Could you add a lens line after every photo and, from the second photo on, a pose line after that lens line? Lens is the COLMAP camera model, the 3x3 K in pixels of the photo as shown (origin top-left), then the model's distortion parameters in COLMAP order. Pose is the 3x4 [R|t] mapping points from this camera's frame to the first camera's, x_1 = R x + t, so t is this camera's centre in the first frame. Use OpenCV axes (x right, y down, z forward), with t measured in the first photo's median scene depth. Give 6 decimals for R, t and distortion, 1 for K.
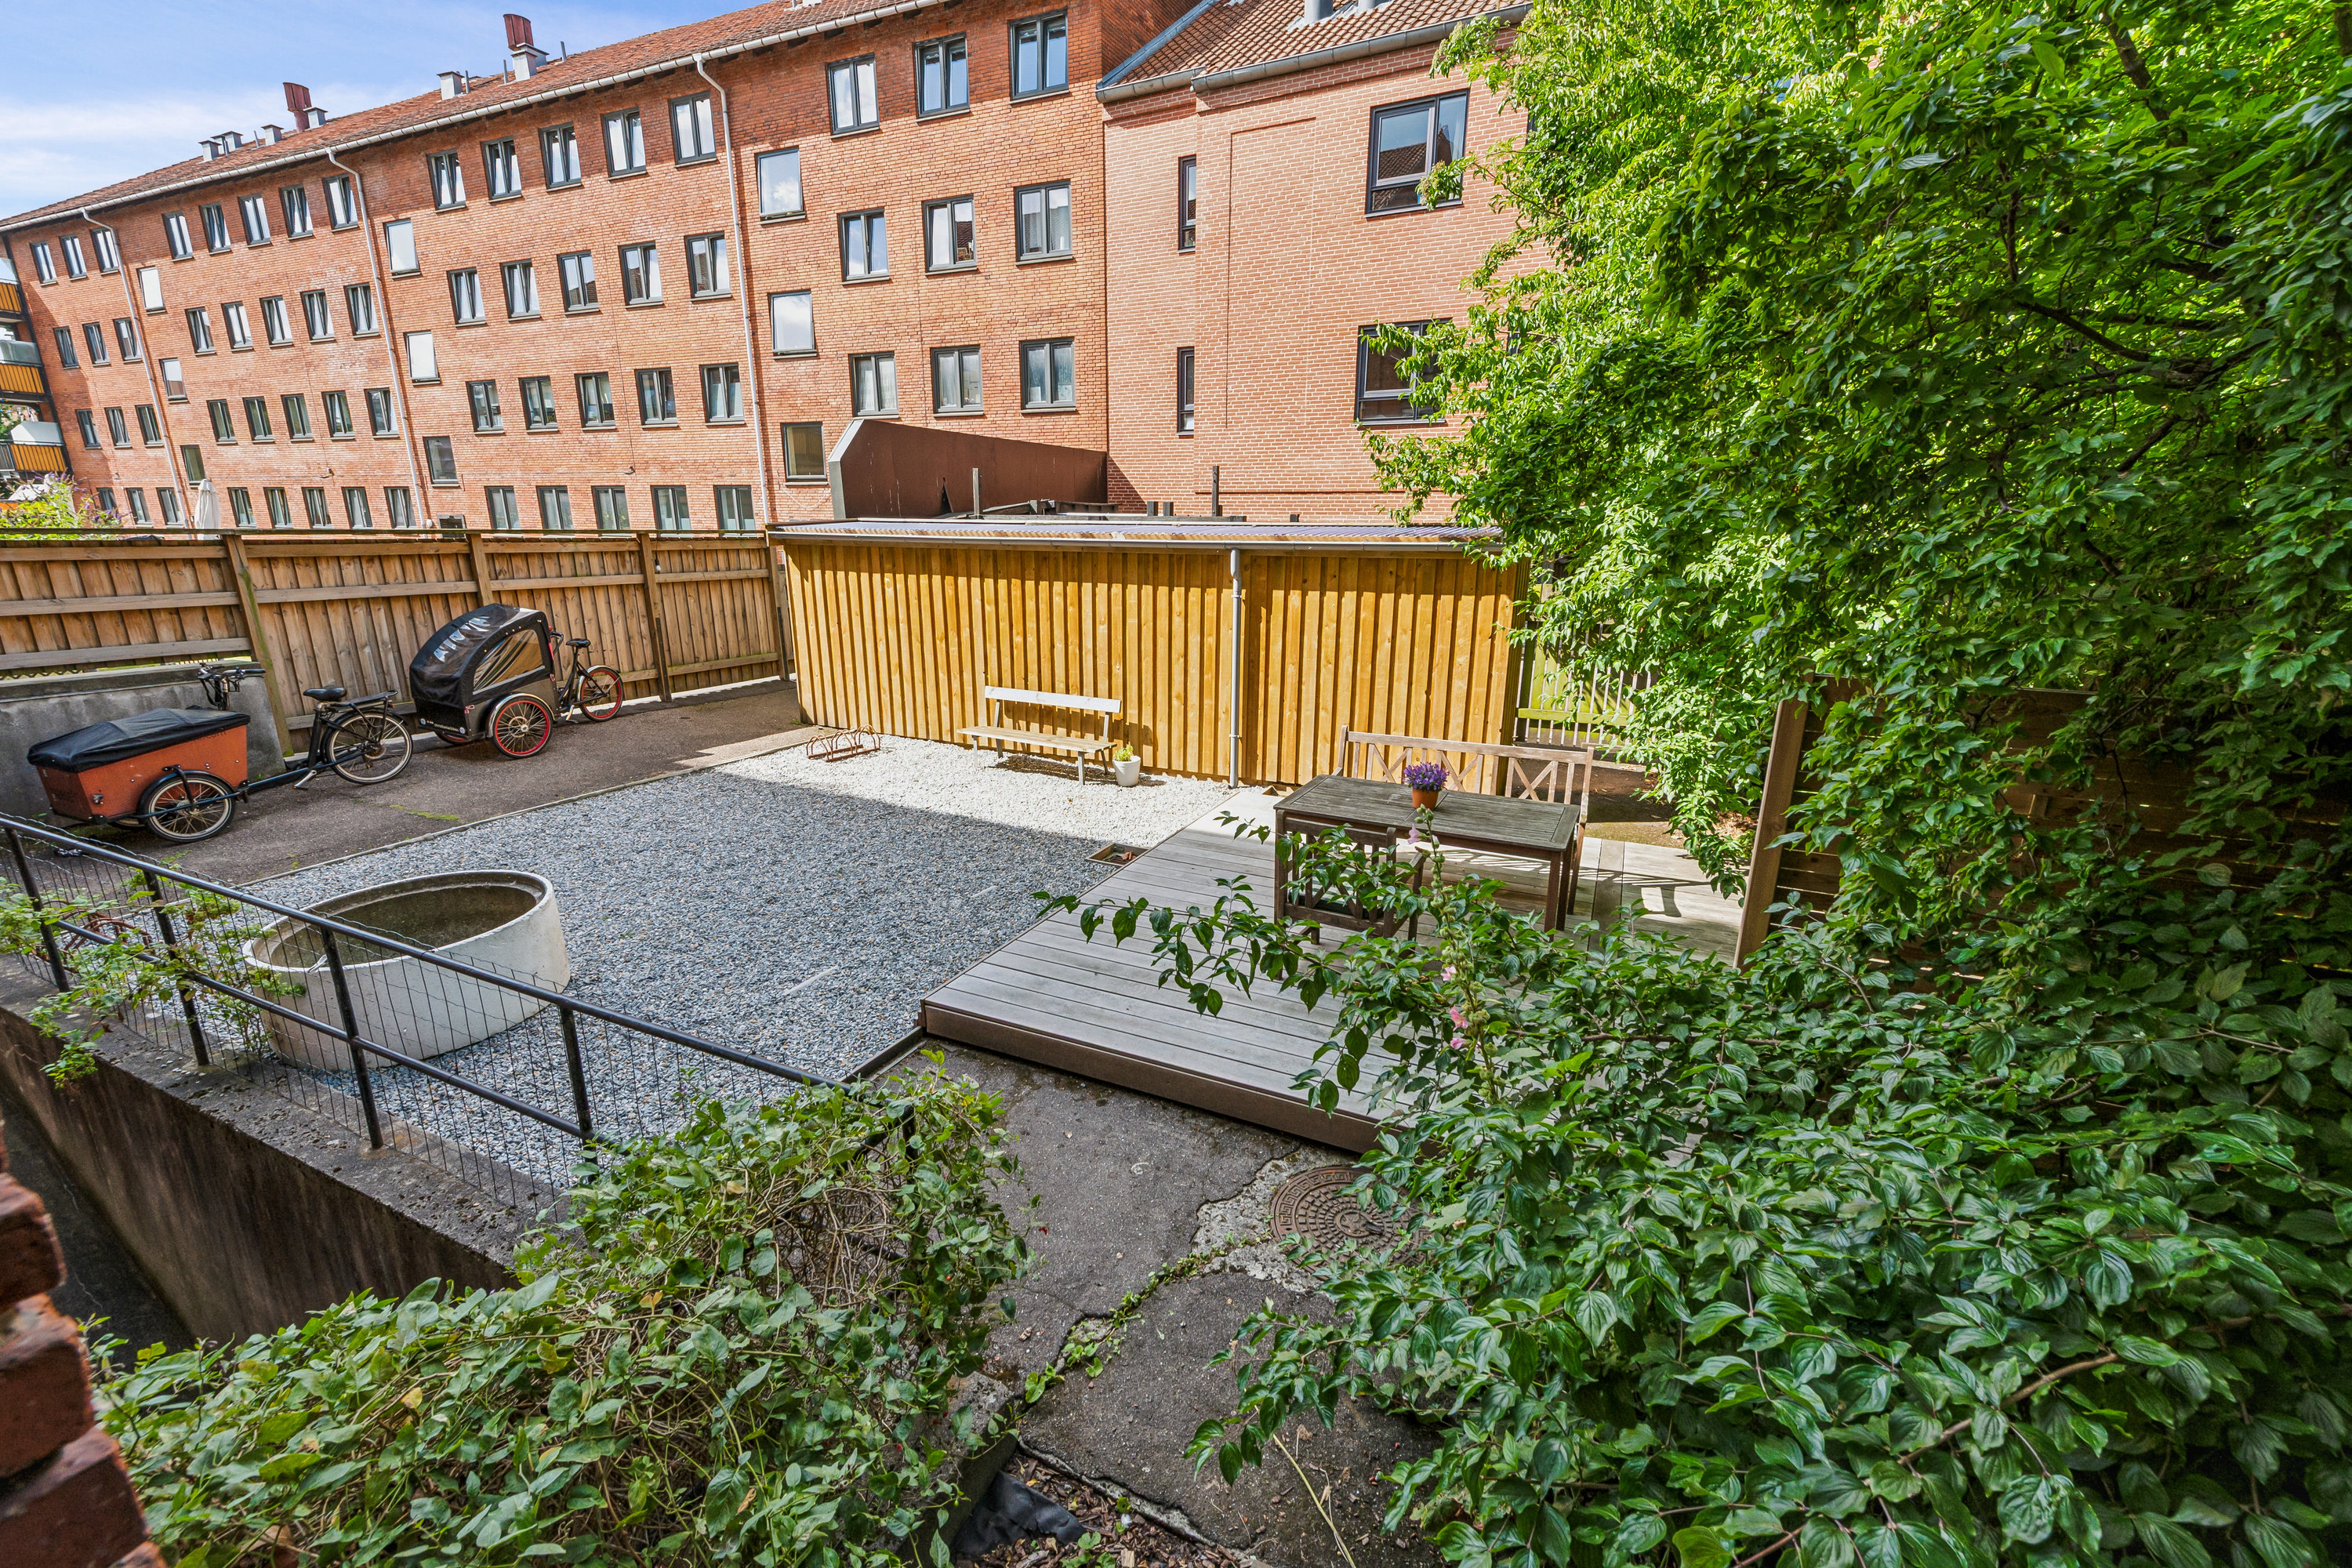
lens RADIAL K [[950.9, 0, 1192.8], [0, 950.9, 785.1], [0, 0, 1]] dist [0.003100, 0.000483]
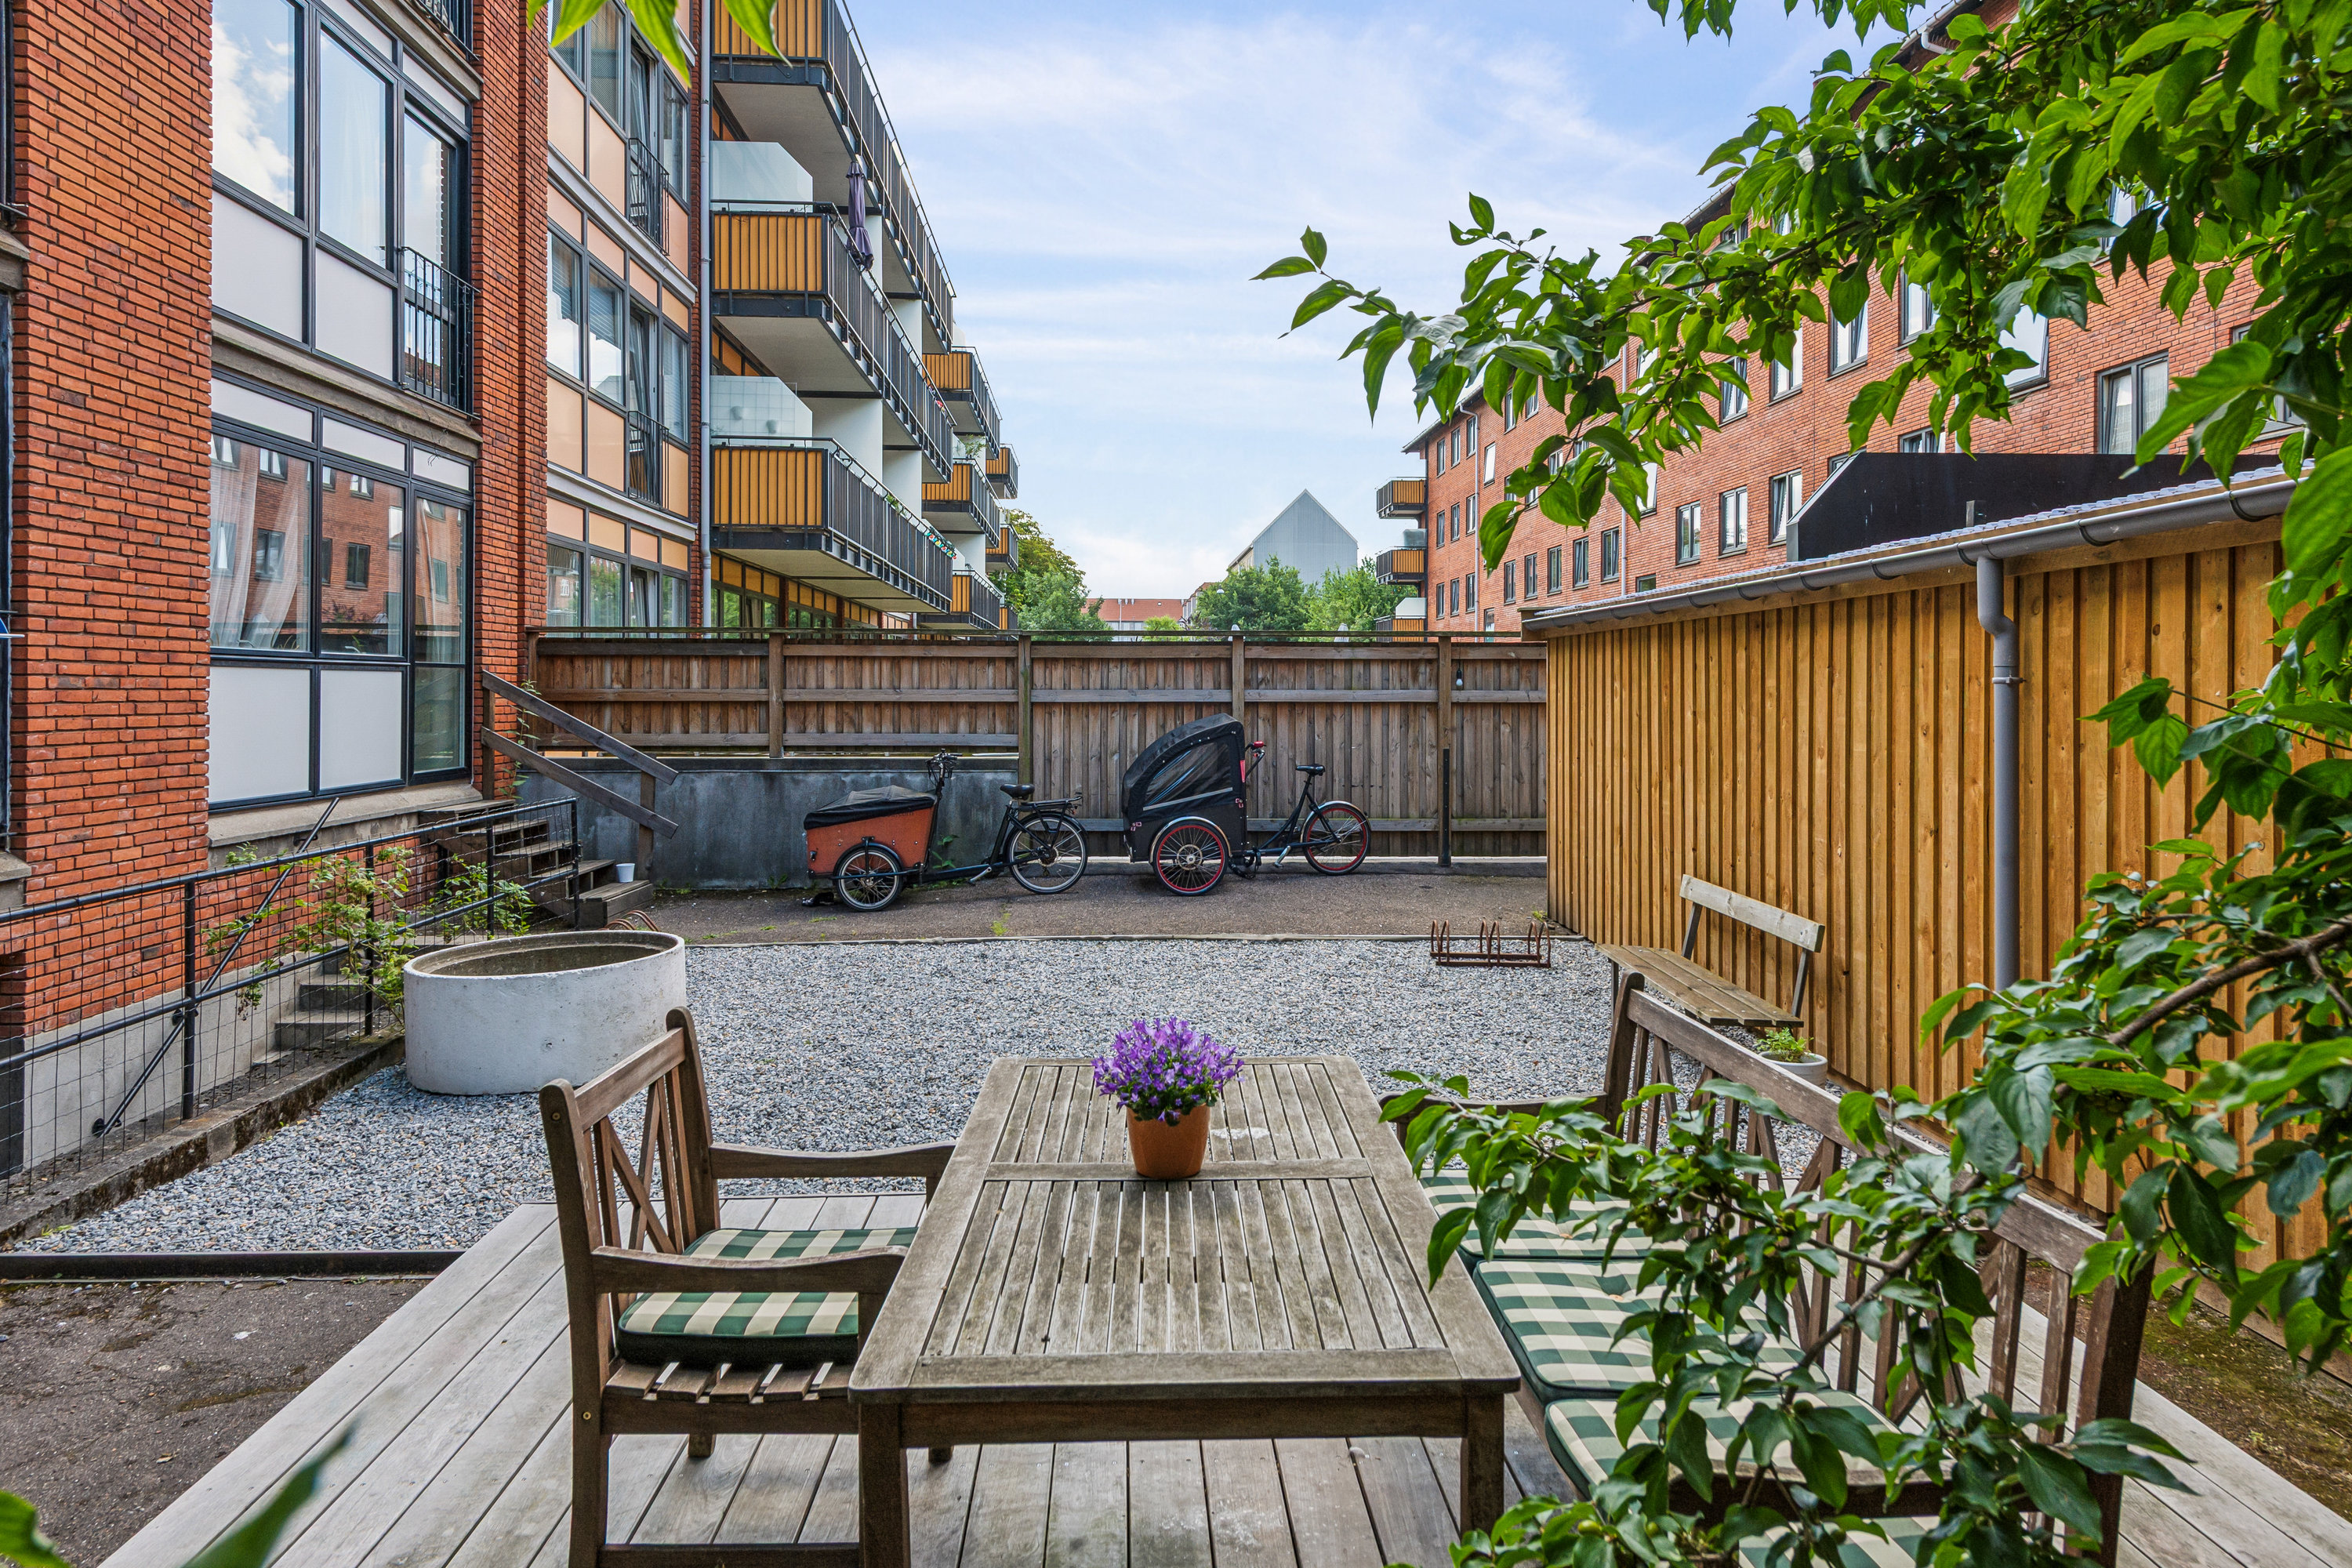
lens RADIAL K [[1428.1, 0, 1181.9], [0, 1428.1, 694.4], [0, 0, 1]] dist [0.005527, 0.000835]
pose [[0.458530, -0.008587, -0.888638, 0.182443], [-0.231953, 0.964135, -0.129002, -0.017867], [0.857874, 0.265273, 0.440093, 0.203851]]
